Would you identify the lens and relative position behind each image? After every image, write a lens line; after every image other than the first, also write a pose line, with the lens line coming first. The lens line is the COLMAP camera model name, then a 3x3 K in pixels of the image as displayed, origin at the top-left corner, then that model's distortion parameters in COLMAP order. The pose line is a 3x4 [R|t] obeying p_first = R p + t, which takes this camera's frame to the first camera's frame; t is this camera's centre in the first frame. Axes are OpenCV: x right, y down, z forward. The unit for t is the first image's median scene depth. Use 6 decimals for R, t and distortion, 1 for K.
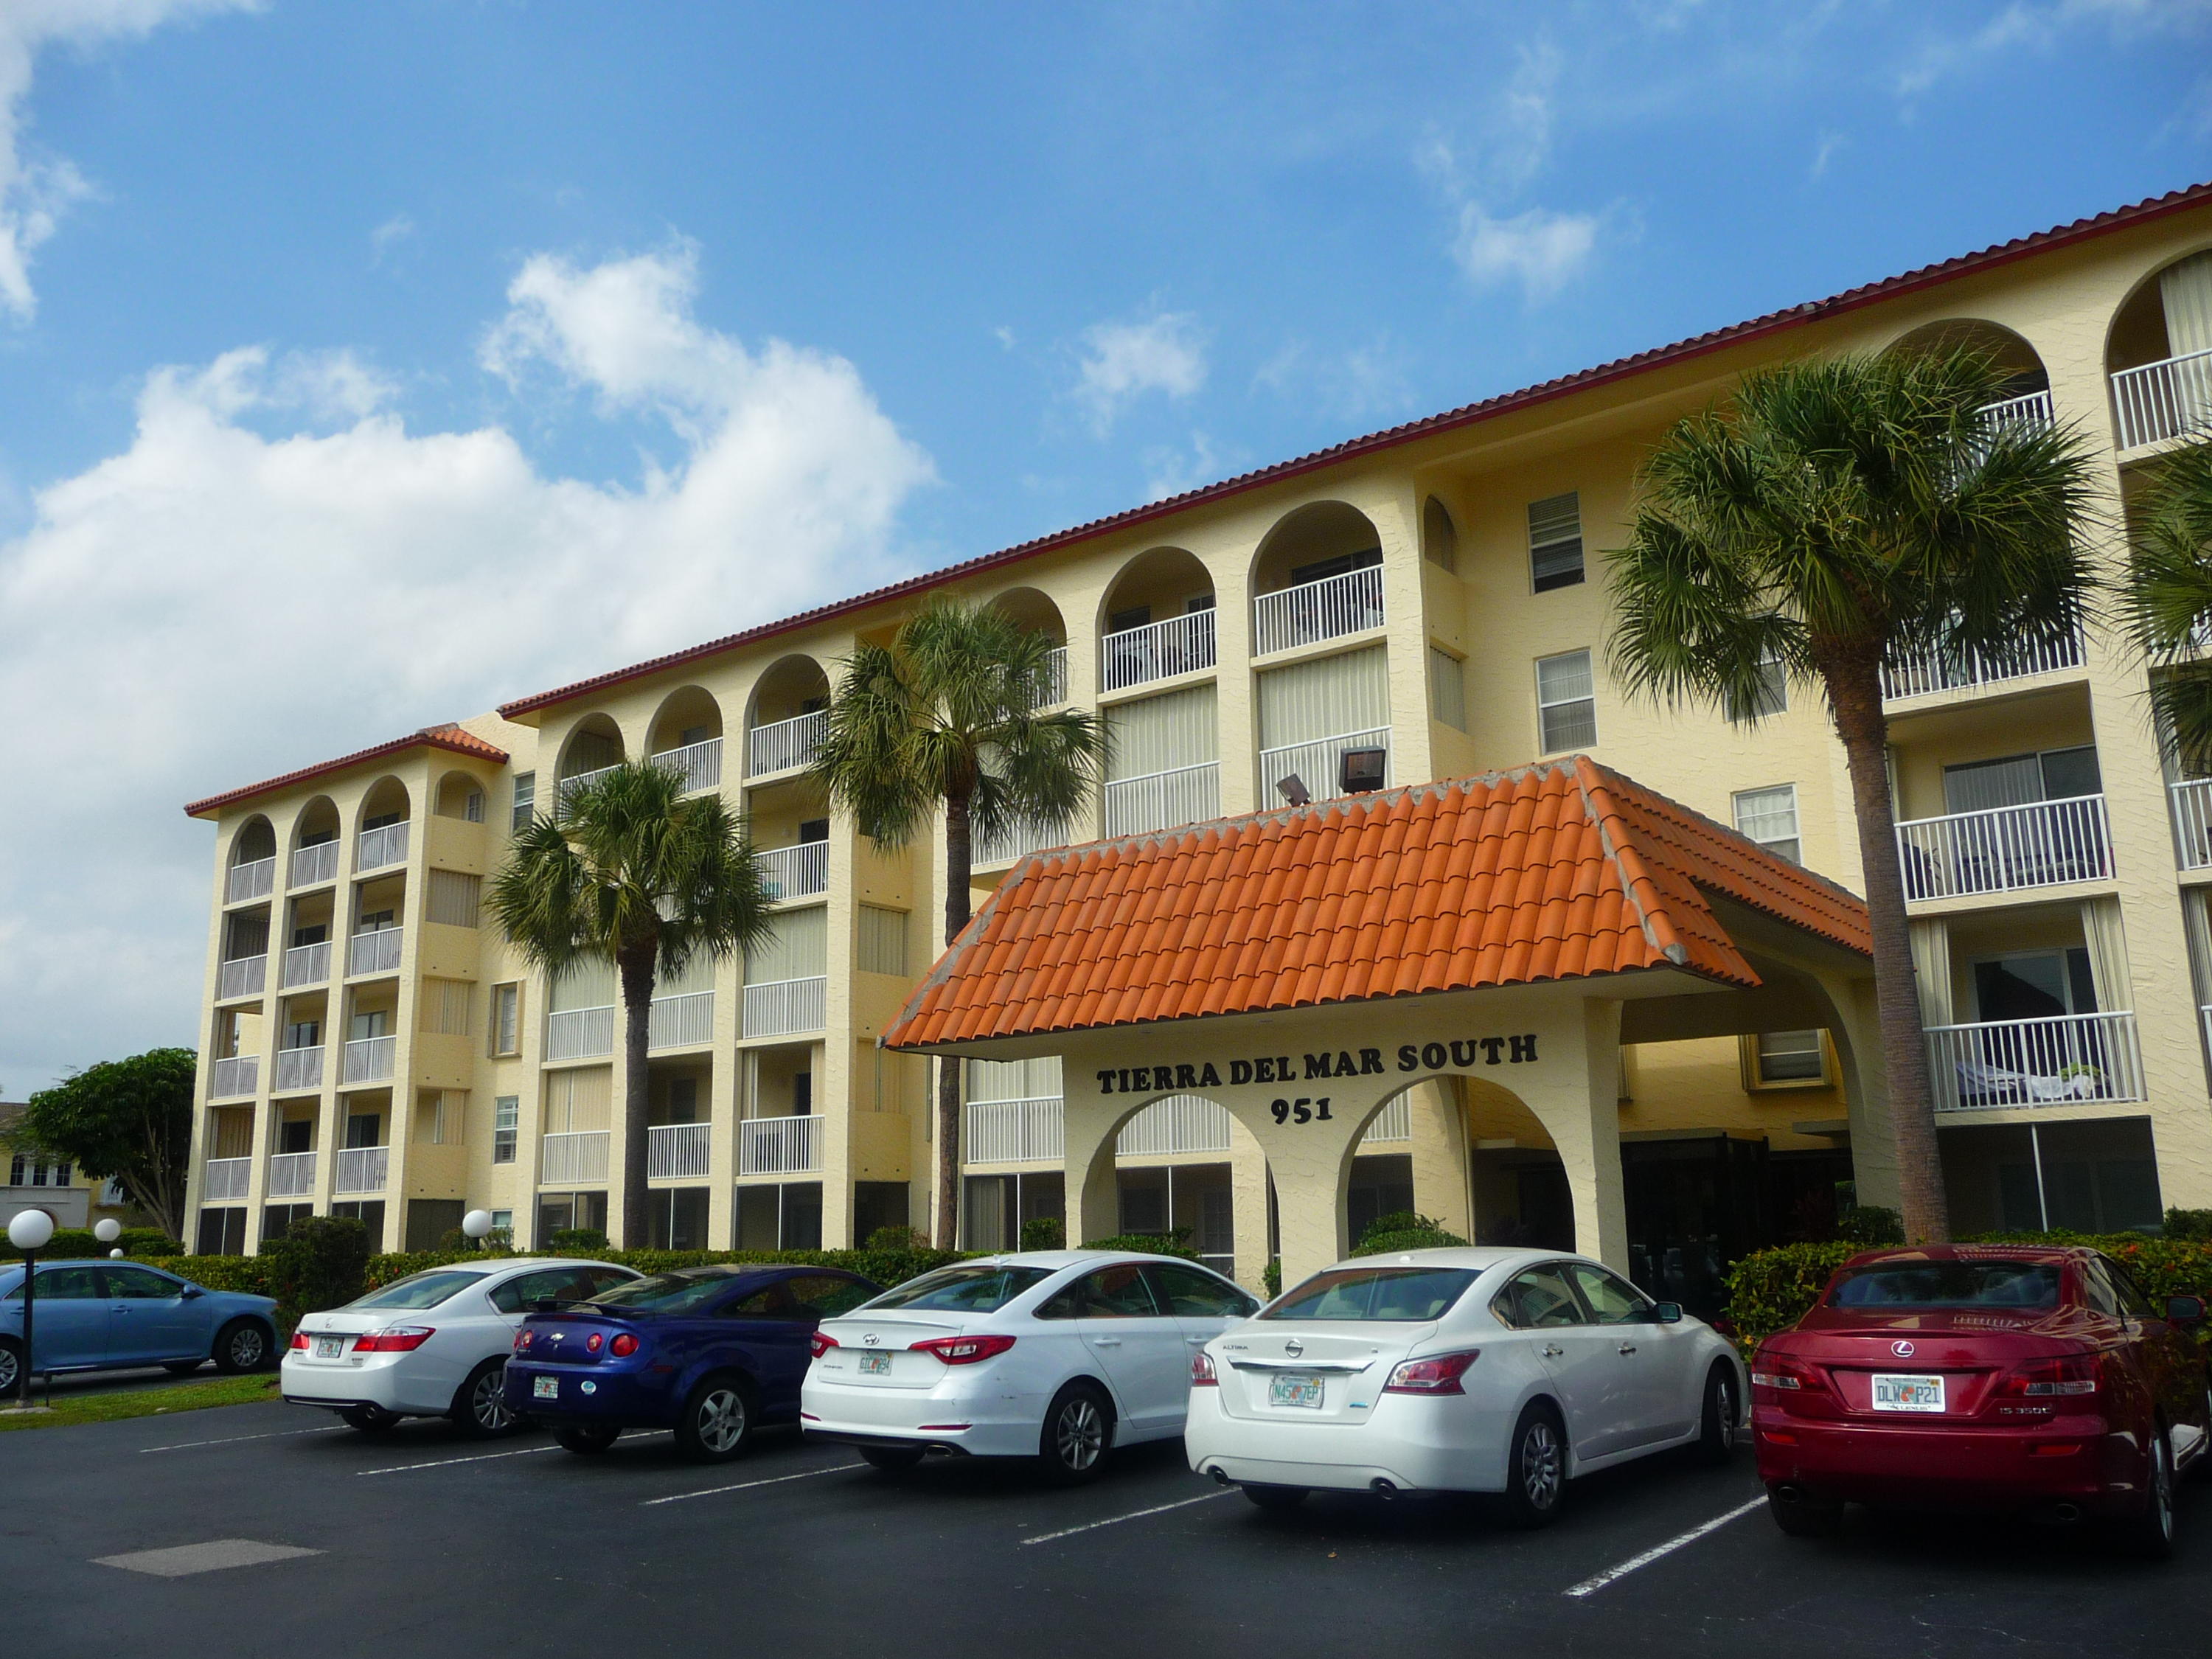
lens RADIAL K [[1794.8, 0, 1106.0], [0, 1794.8, 829.5], [0, 0, 1]] dist [-0.062576, 0.000659]
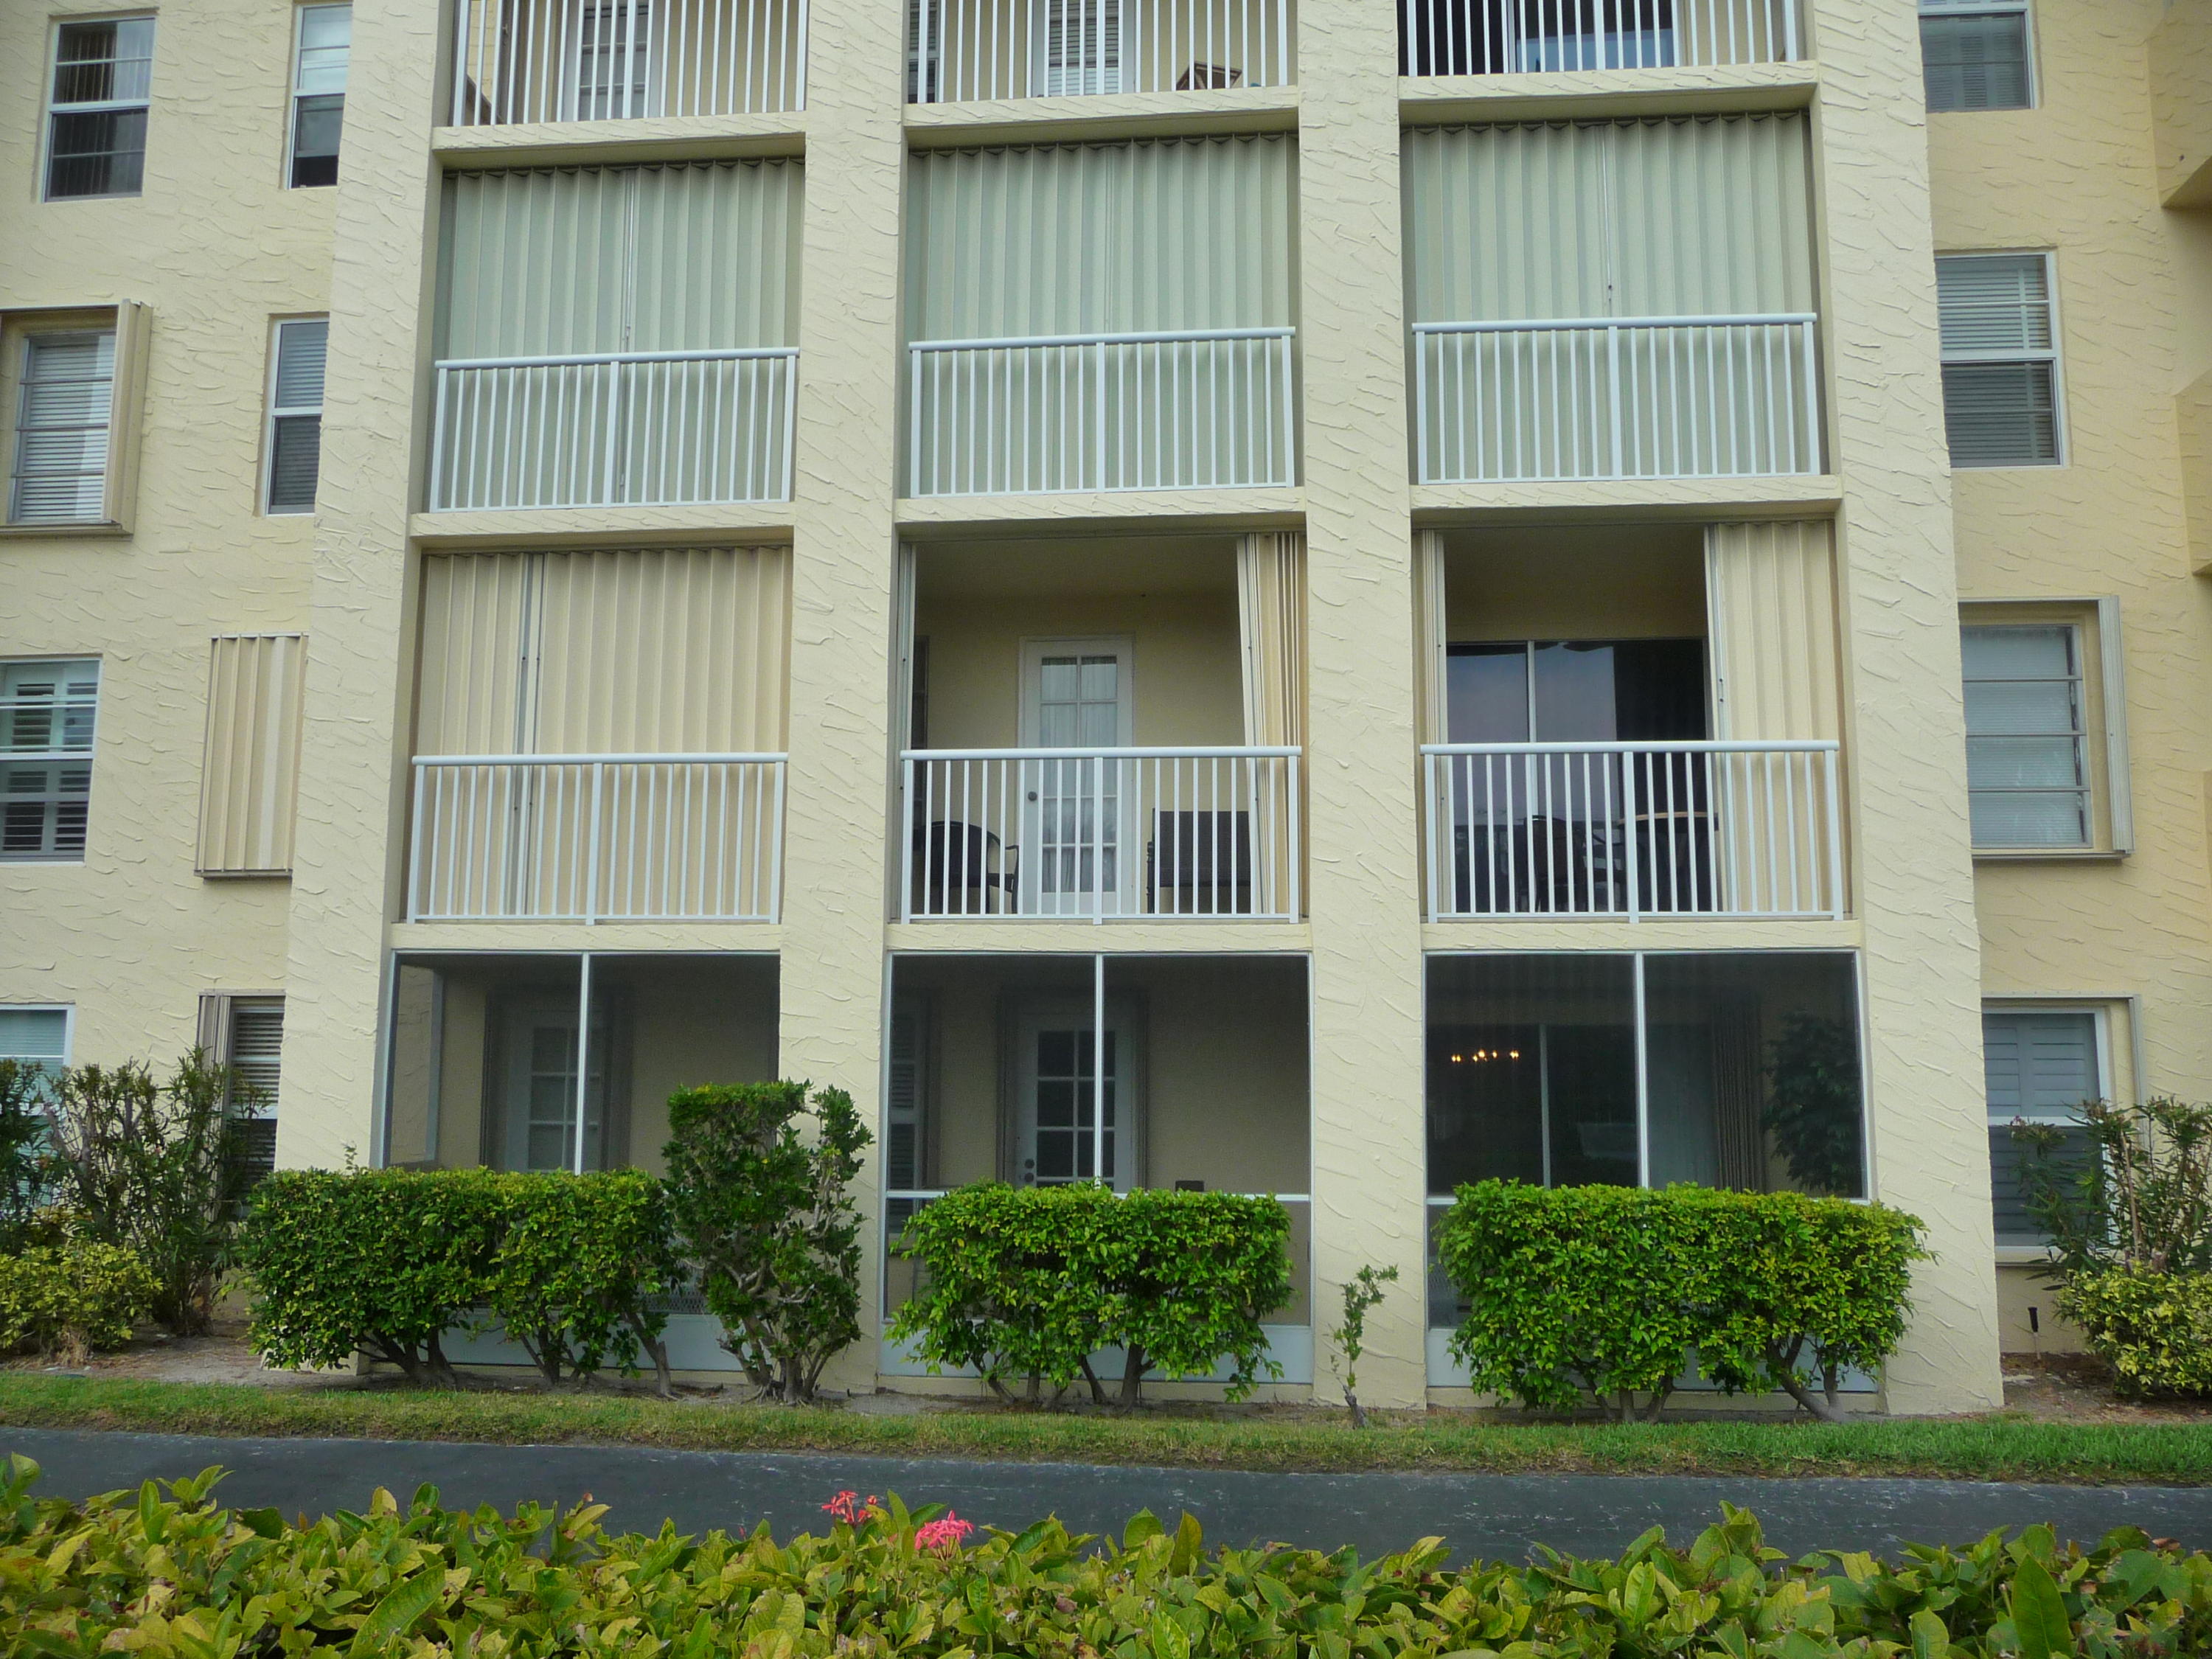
lens RADIAL K [[1794.8, 0, 1106.0], [0, 1794.8, 829.5], [0, 0, 1]] dist [-0.062576, 0.000659]
pose [[0.873158, 0.089583, 0.479134, -0.353289], [-0.138741, 0.987983, 0.068117, 0.147600], [-0.467275, -0.125953, 0.875094, 0.681774]]
